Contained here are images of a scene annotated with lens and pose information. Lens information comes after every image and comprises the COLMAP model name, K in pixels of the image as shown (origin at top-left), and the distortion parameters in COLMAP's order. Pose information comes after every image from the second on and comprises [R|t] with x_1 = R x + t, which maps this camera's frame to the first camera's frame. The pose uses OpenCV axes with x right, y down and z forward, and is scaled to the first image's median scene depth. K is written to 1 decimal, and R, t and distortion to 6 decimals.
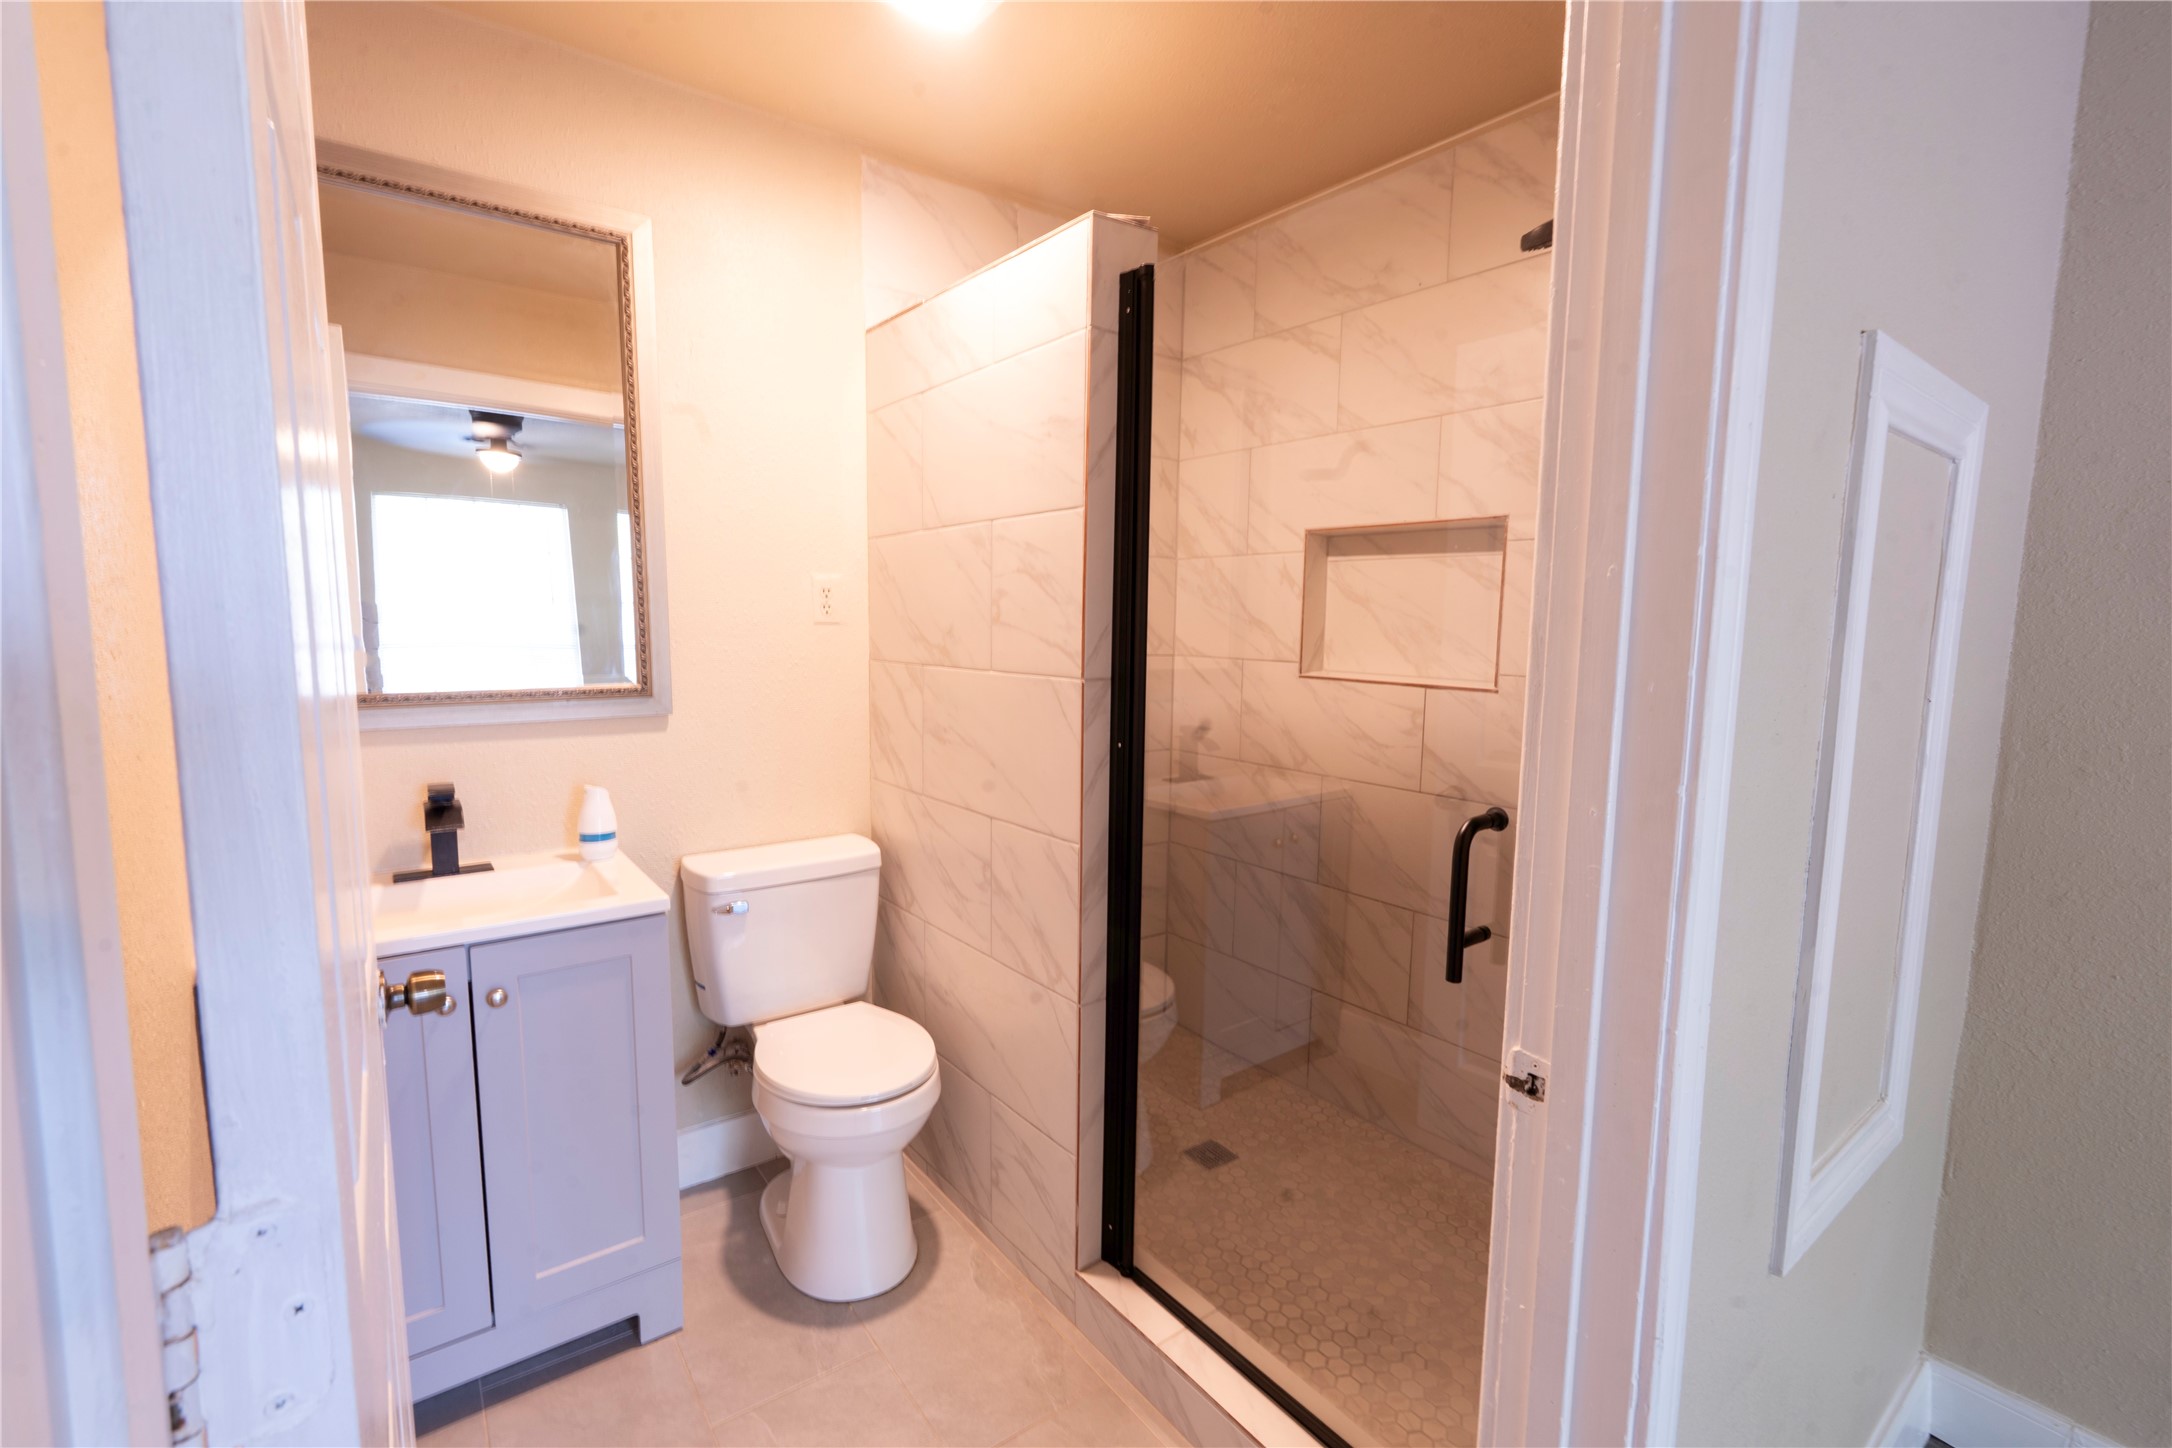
lens RADIAL K [[947.5, 0, 1108.3], [0, 947.5, 729.4], [0, 0, 1]] dist [-0.000489, 0.000226]
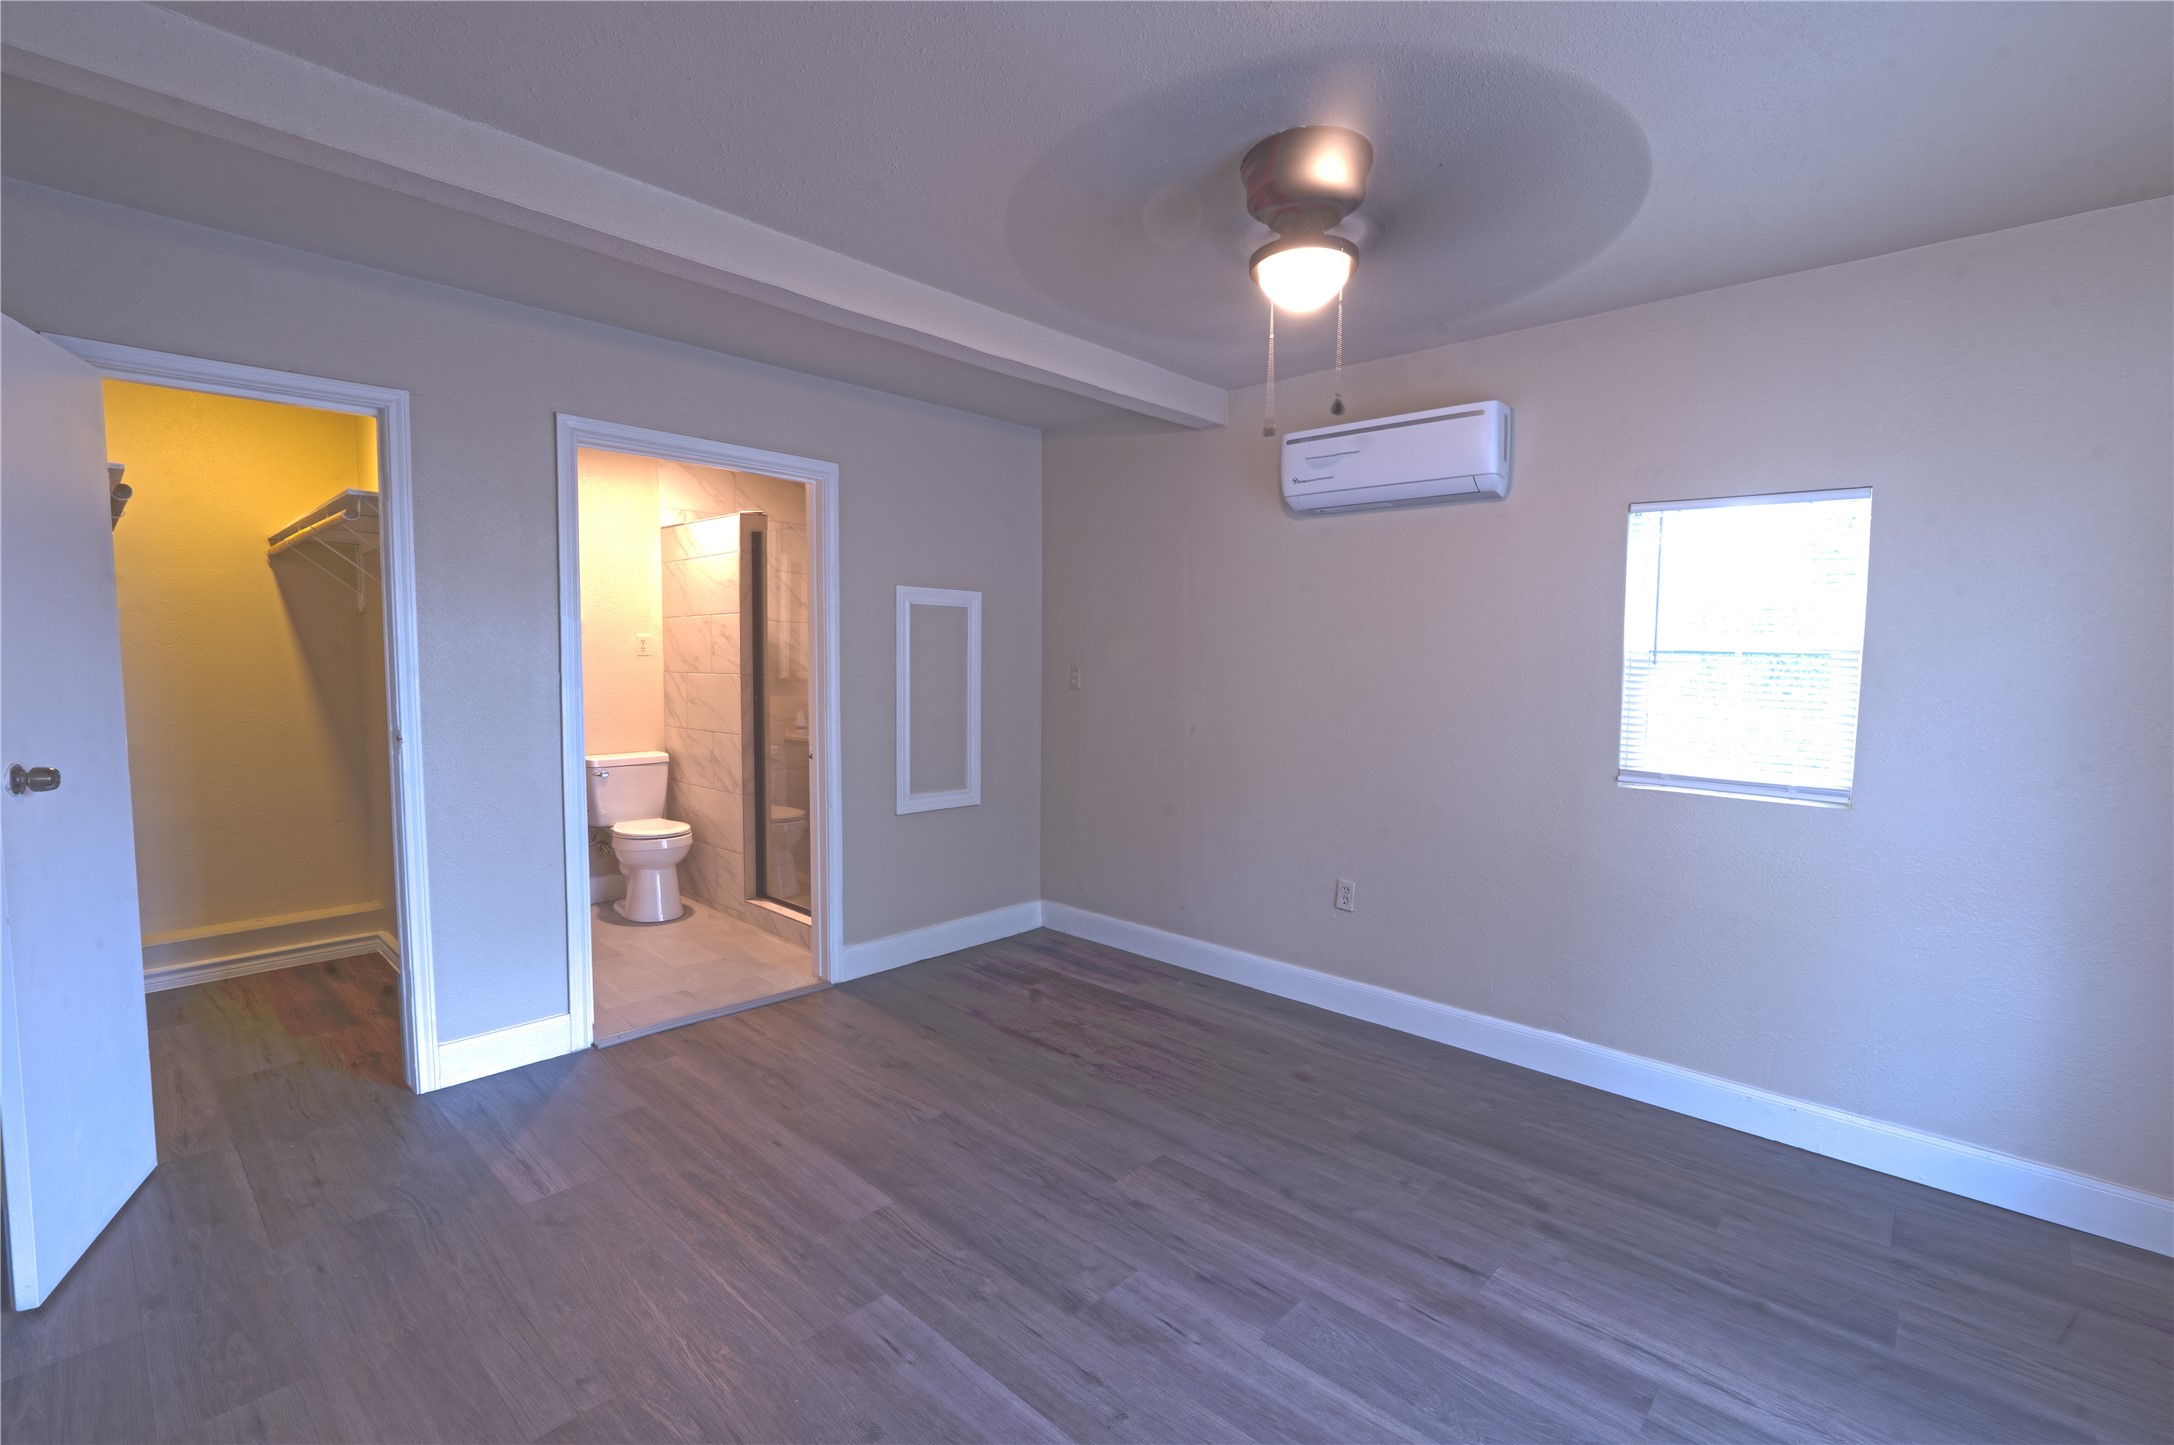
lens RADIAL K [[948.4, 0, 1071.9], [0, 948.4, 722.1], [0, 0, 1]] dist [-0.000489, 0.000226]
pose [[0.990282, -0.016550, 0.138087, 0.447759], [0.022298, 0.998944, -0.040182, 0.180313], [-0.137276, 0.042870, 0.989605, -1.532486]]
